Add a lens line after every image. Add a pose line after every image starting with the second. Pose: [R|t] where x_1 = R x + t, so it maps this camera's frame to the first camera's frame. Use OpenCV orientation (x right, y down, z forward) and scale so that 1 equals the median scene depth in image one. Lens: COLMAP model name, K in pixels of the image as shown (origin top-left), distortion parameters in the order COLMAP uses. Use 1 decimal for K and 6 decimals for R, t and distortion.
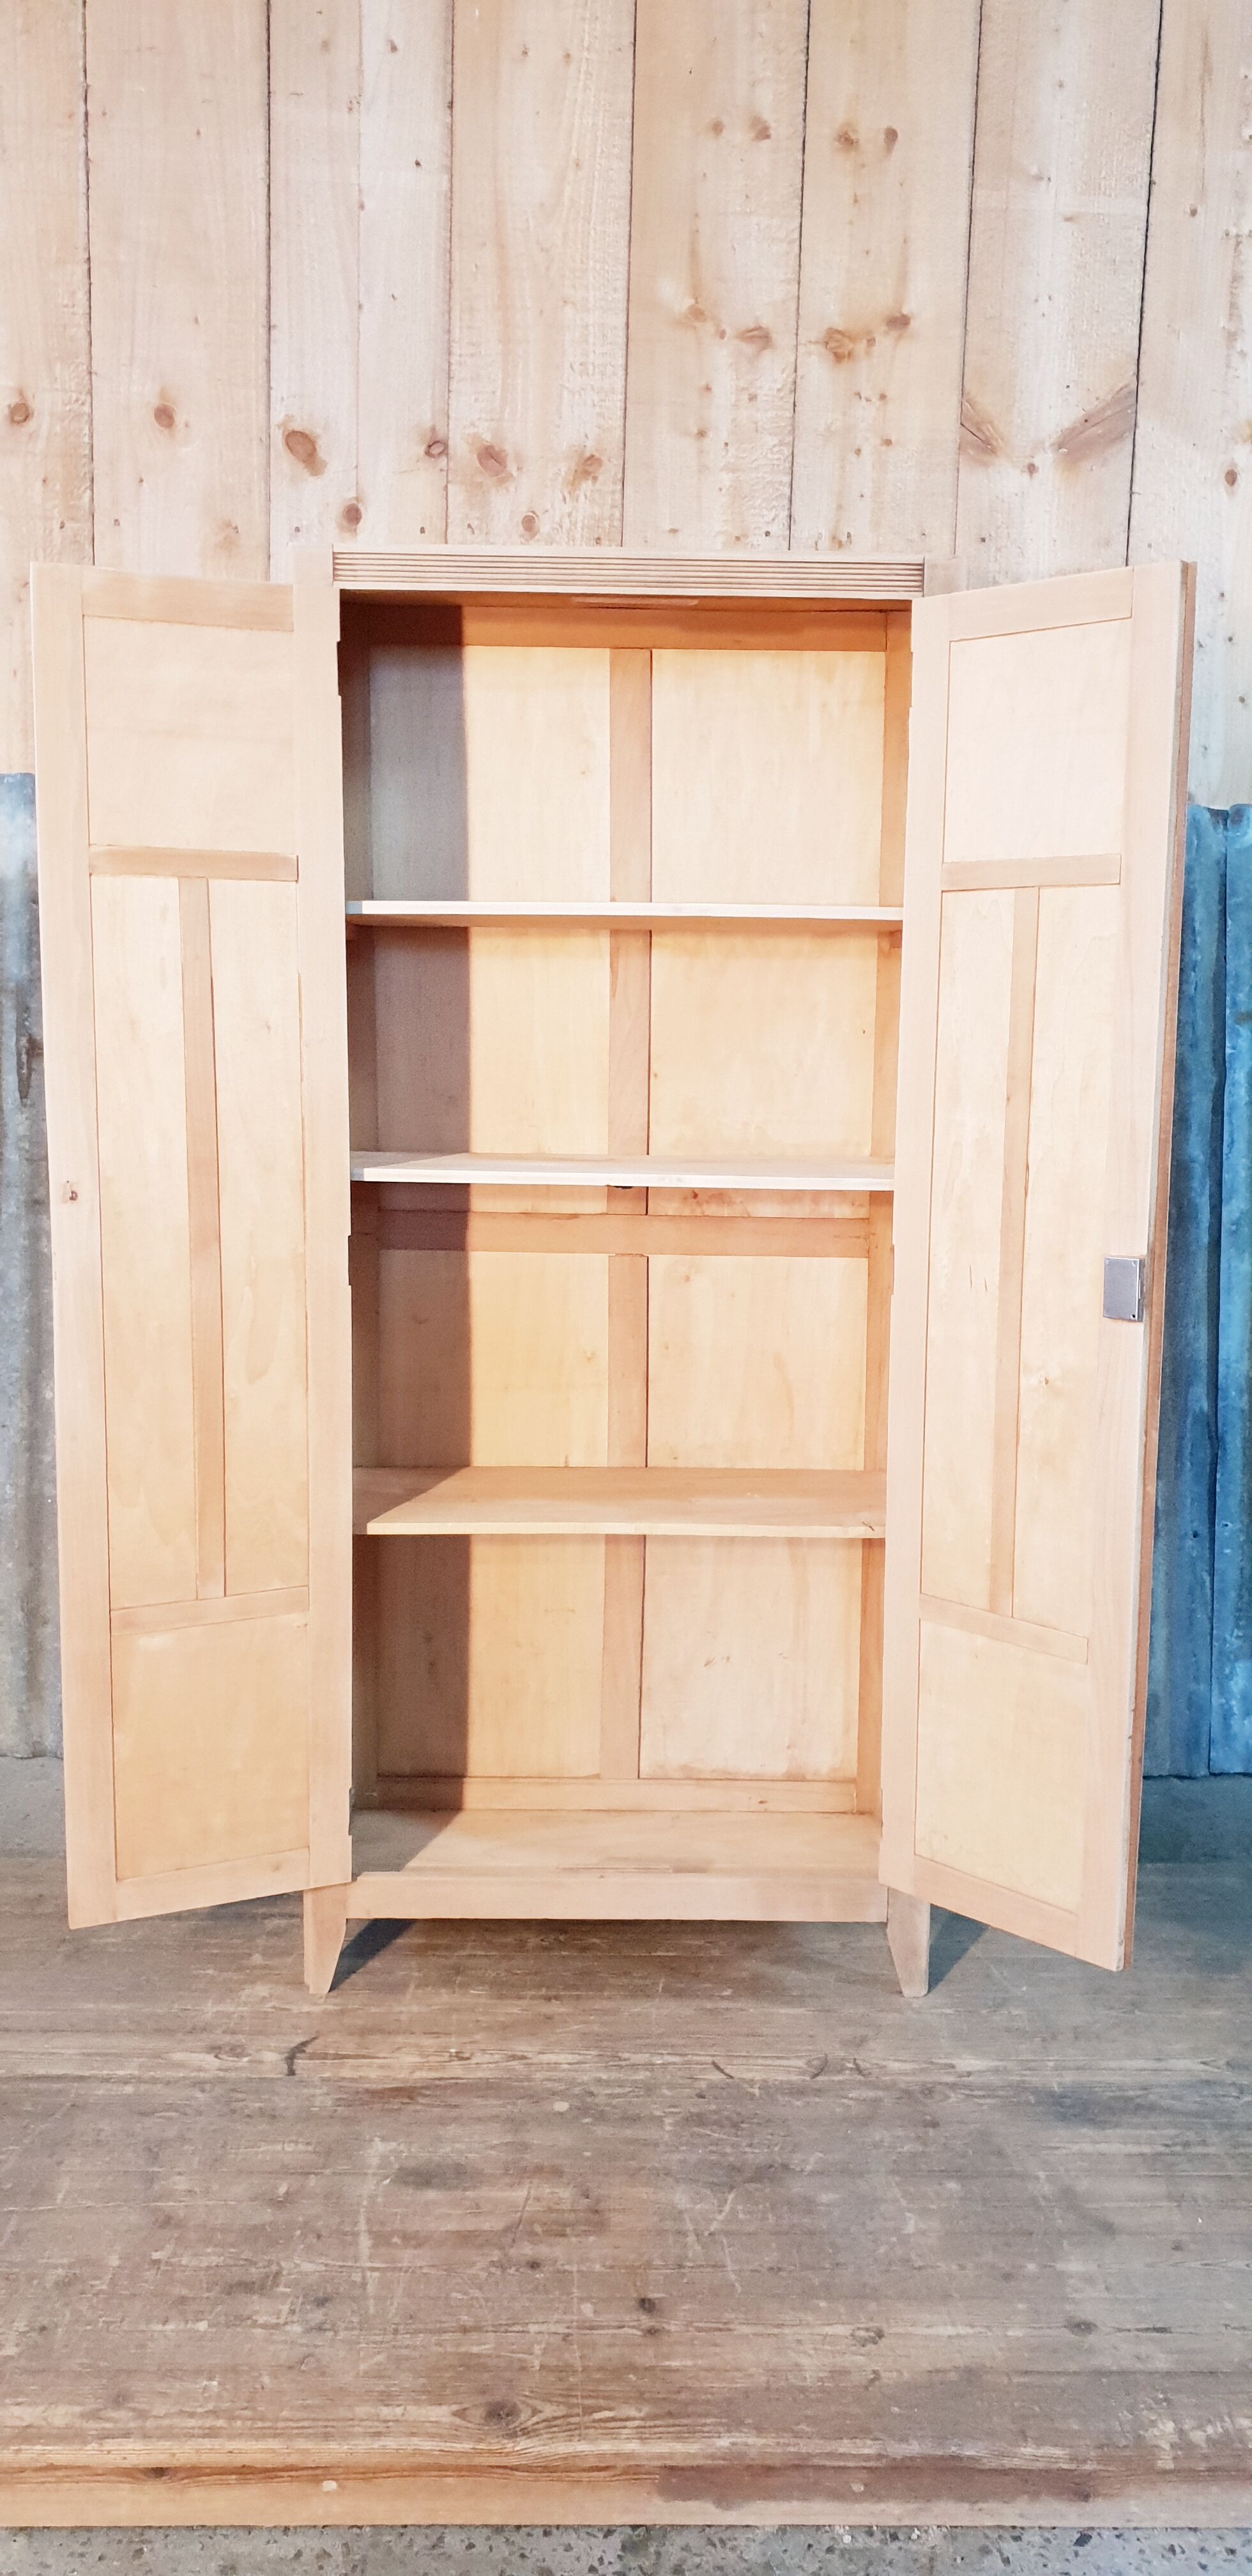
lens RADIAL K [[2055.8, 0, 689.2], [0, 2055.8, 1236.3], [0, 0, 1]] dist [0.039075, 0.006107]
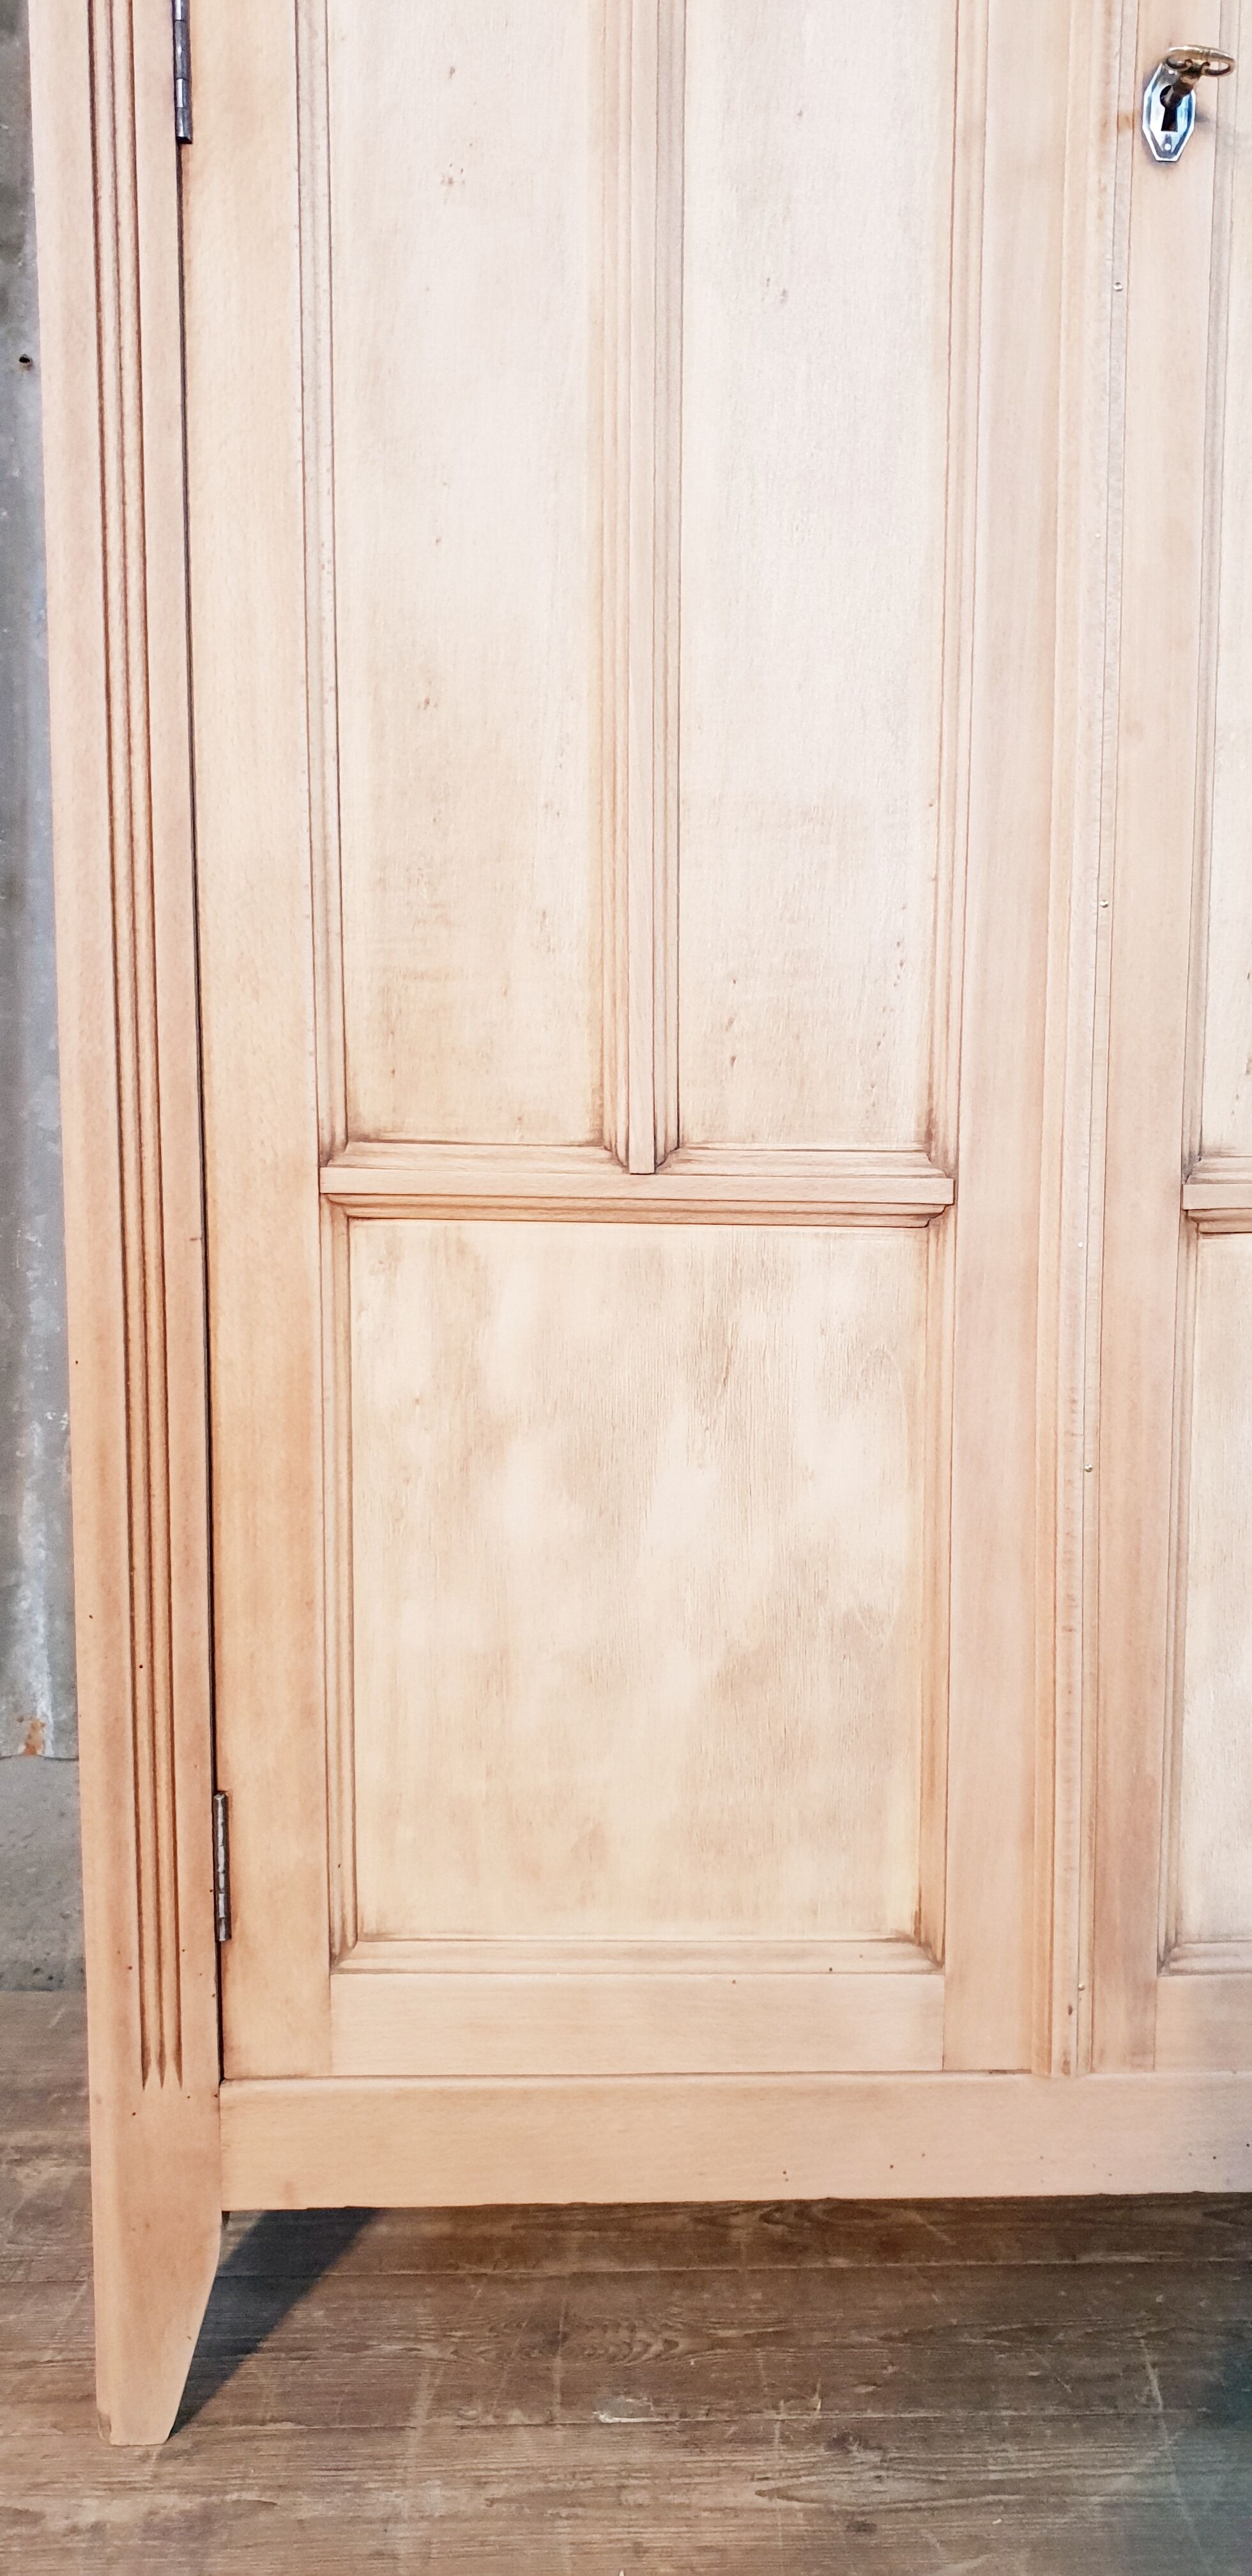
lens RADIAL K [[2196.1, 0, 725.6], [0, 2196.1, 1214.9], [0, 0, 1]] dist [0.008211, 0.010034]
pose [[0.999497, -0.008021, 0.030671, -0.100806], [0.008057, 0.999967, -0.001041, 0.182624], [-0.030661, 0.001288, 0.999529, 0.684730]]
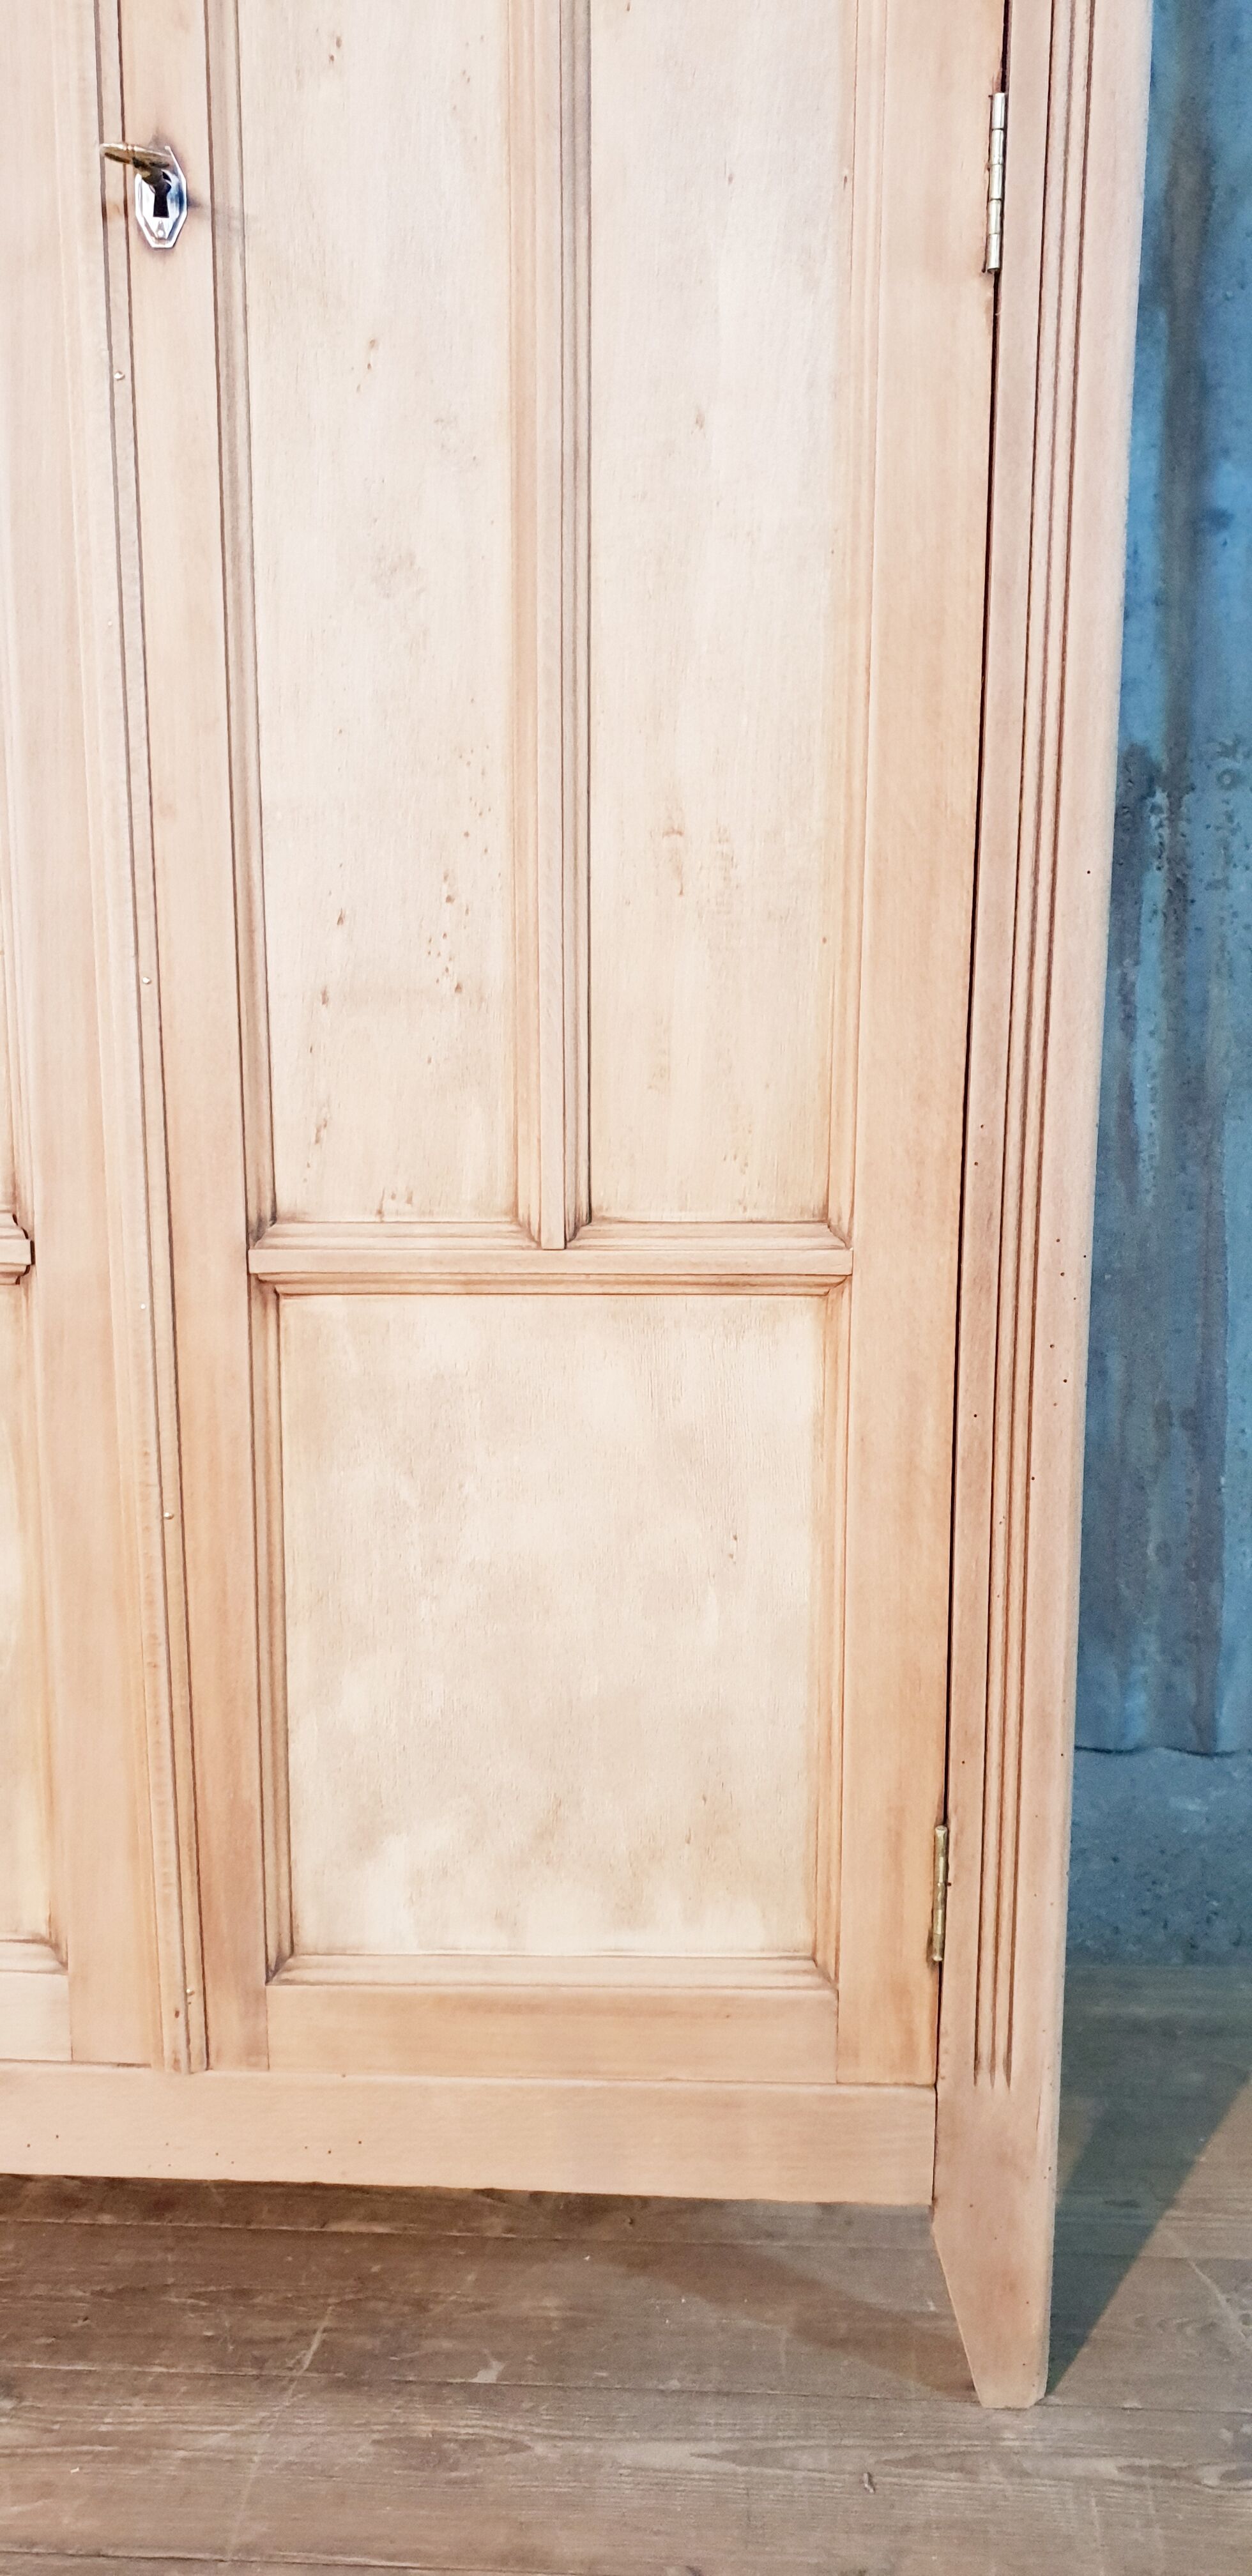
lens RADIAL K [[2199.1, 0, 658.7], [0, 2199.1, 1282.0], [0, 0, 1]] dist [0.009800, 0.016345]
pose [[0.998479, 0.006314, -0.054764, 0.072807], [-0.002446, 0.997514, 0.070421, 0.157361], [0.055073, -0.070180, 0.996013, 0.671964]]
